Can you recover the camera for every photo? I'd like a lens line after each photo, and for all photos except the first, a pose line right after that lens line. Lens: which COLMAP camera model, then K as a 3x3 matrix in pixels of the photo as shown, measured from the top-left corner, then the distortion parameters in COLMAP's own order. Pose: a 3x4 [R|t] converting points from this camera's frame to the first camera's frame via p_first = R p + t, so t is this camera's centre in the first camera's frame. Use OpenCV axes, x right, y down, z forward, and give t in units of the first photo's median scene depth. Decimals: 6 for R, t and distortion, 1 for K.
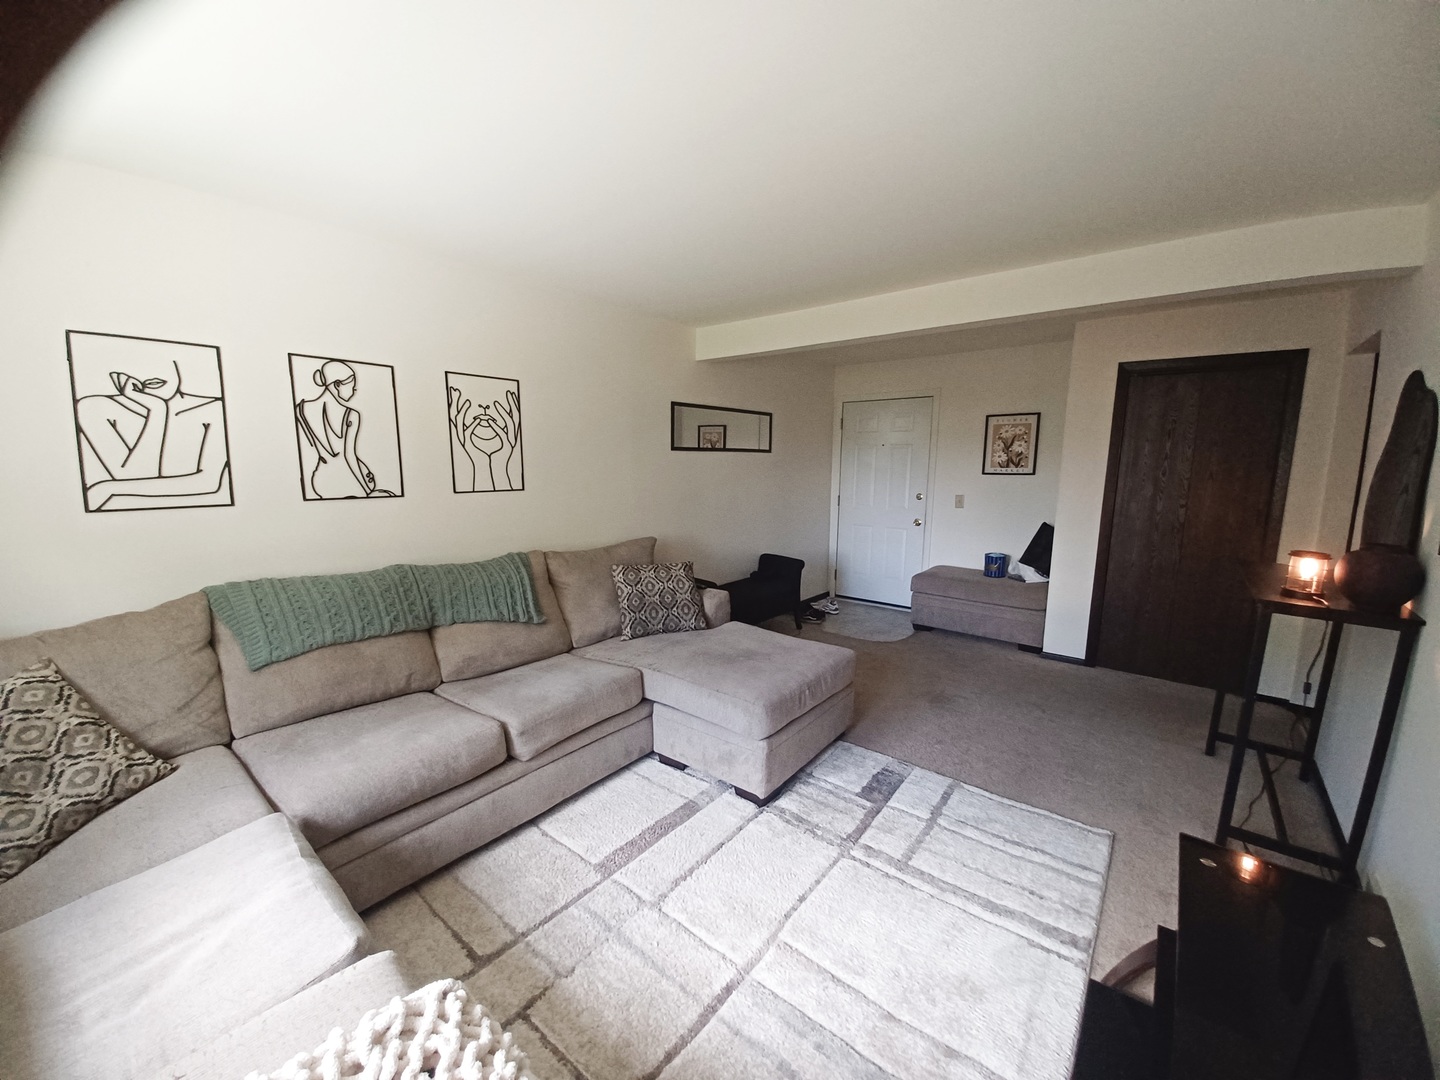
lens RADIAL K [[568.7, 0, 707.5], [0, 568.7, 545.7], [0, 0, 1]] dist [-0.004091, -0.000539]
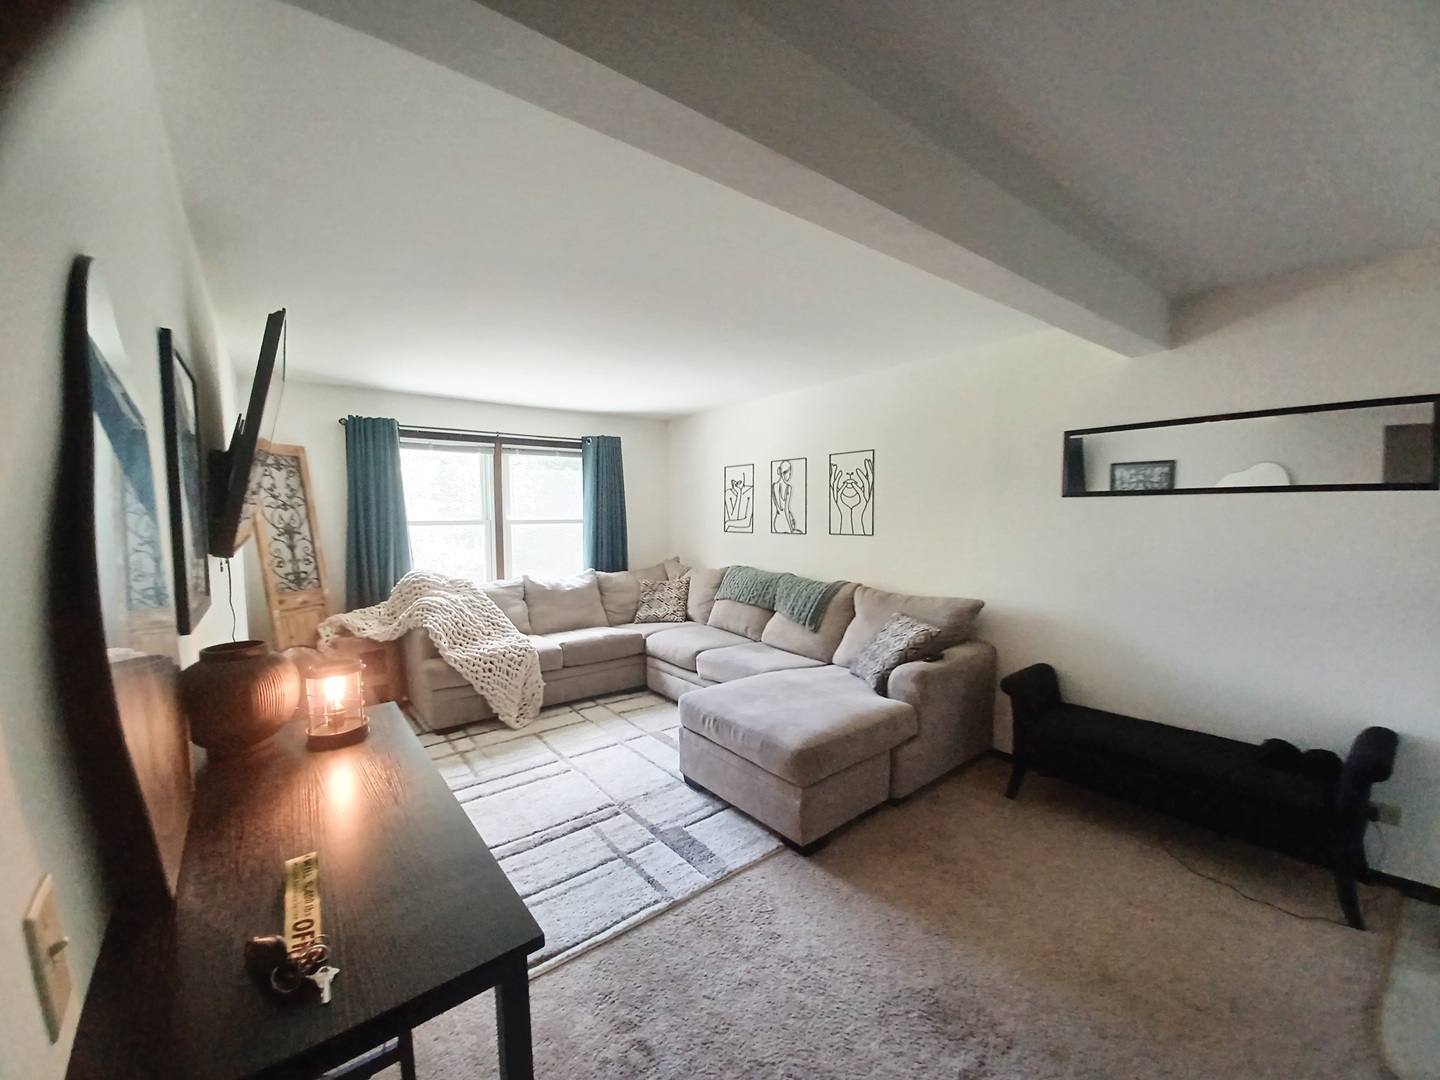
lens RADIAL K [[568.7, 0, 711.2], [0, 568.7, 540.6], [0, 0, 1]] dist [-0.004091, -0.000539]
pose [[-0.220935, 0.046040, -0.974201, 1.162935], [-0.138546, 0.987273, 0.078078, -0.163211], [0.965398, 0.152222, -0.211744, 1.113334]]
